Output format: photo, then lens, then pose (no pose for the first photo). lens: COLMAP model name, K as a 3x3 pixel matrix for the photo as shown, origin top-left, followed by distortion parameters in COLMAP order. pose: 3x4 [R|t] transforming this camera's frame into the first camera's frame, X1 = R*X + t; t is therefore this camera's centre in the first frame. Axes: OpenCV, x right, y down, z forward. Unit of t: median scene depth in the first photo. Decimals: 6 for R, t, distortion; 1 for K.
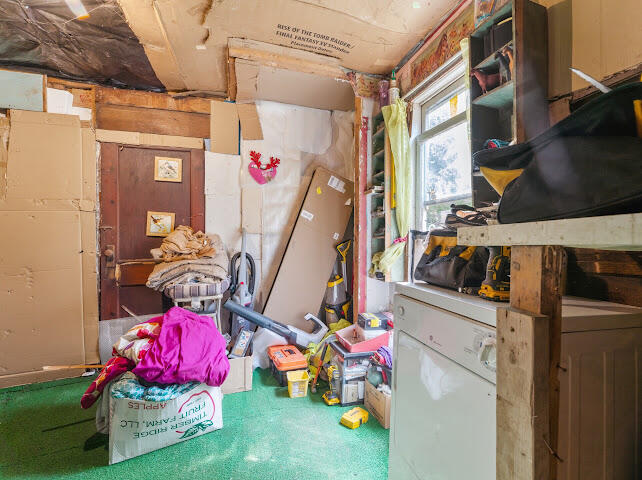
lens RADIAL K [[267.6, 0, 320.6], [0, 267.6, 237.6], [0, 0, 1]] dist [0.002094, 0.000125]
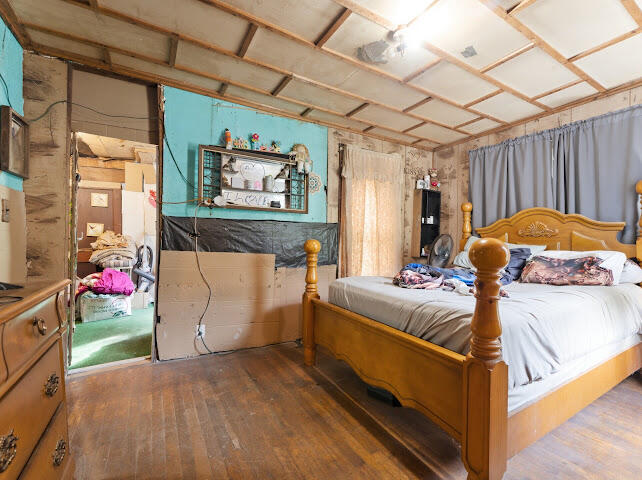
lens RADIAL K [[281.6, 0, 321.4], [0, 281.6, 242.8], [0, 0, 1]] dist [-0.001076, -0.000133]
pose [[0.976181, 0.002004, 0.216946, 0.516316], [-0.005127, 0.999891, 0.013831, 0.005283], [-0.216895, -0.014614, 0.976086, -1.260530]]
